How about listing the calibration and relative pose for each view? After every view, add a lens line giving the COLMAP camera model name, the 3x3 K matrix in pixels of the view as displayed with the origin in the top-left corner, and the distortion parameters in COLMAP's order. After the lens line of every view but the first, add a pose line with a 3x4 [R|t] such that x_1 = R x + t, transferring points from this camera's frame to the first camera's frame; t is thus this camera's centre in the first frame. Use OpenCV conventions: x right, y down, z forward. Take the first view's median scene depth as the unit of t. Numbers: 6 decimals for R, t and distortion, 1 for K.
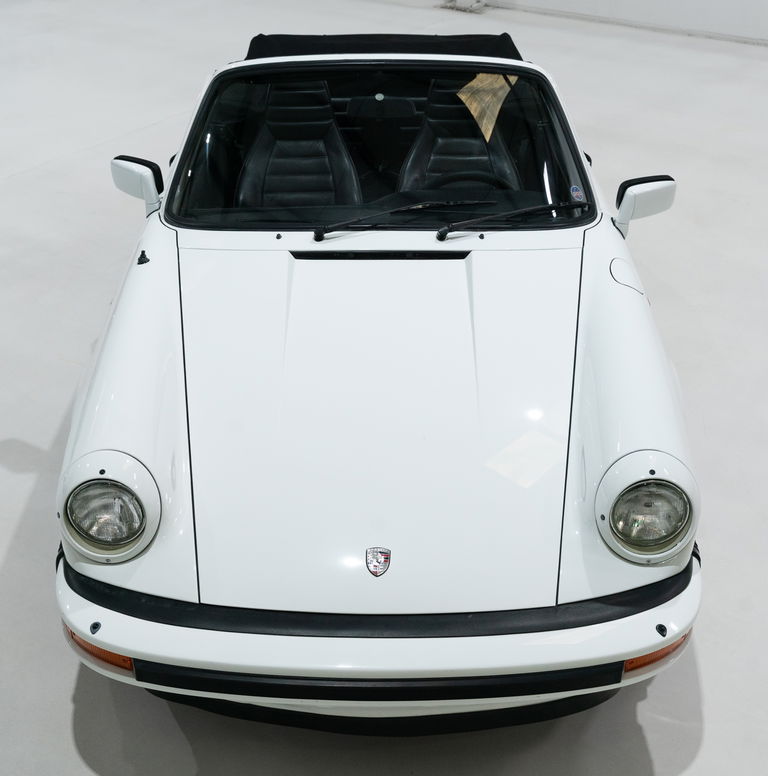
lens RADIAL K [[1091.3, 0, 384.0], [0, 1091.3, 388.0], [0, 0, 1]] dist [0.002084, 0.031114]
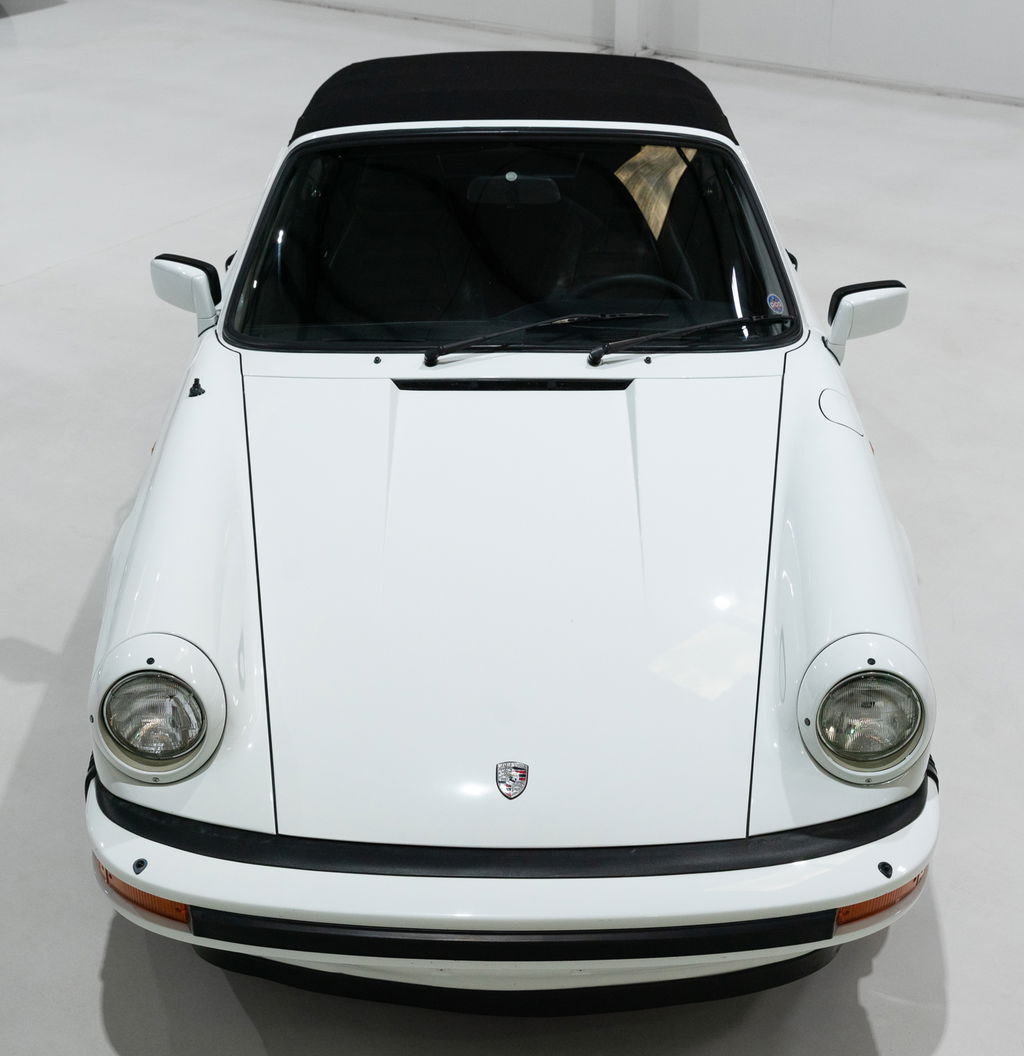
lens RADIAL K [[1579.2, 0, 512.0], [0, 1579.2, 528.0], [0, 0, 1]] dist [0.000403, 0.014031]
pose [[1.000000, 0.000210, 0.000741, -0.005989], [-0.000177, 0.999035, -0.043920, 0.030492], [-0.000749, 0.043919, 0.999035, -0.100128]]
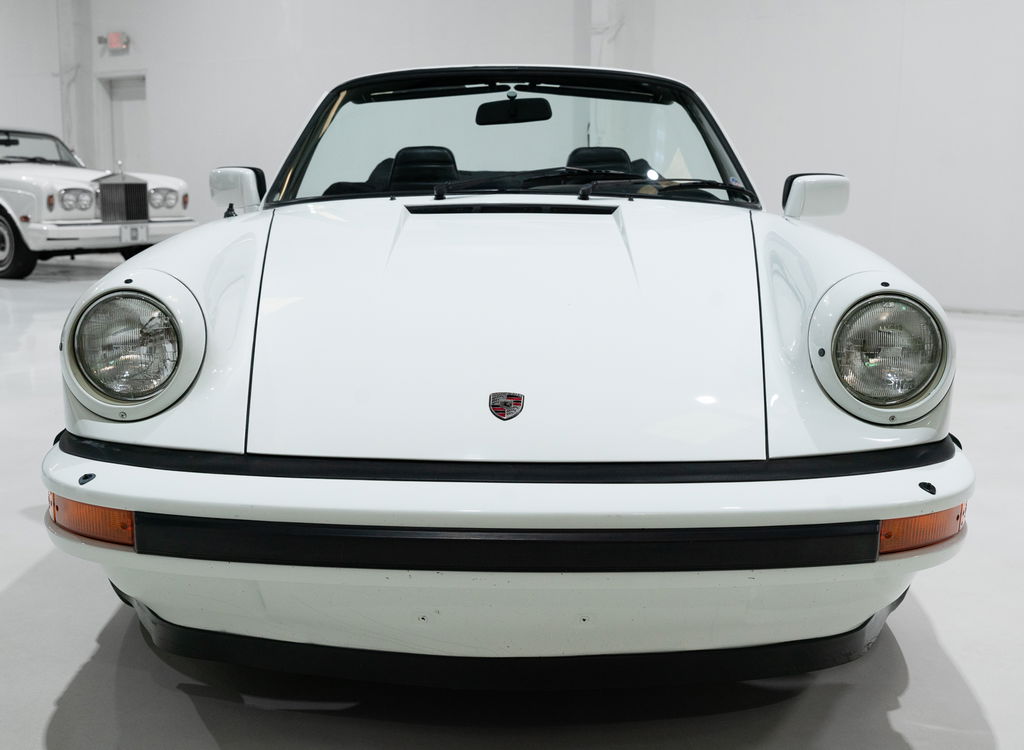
lens RADIAL K [[1085.7, 0, 512.0], [0, 1085.7, 375.0], [0, 0, 1]] dist [0.005858, 0.025433]
pose [[0.999980, 0.005579, -0.002955, -0.000026], [-0.006258, 0.937616, -0.347616, 0.362521], [0.000831, 0.347627, 0.937632, 0.322607]]
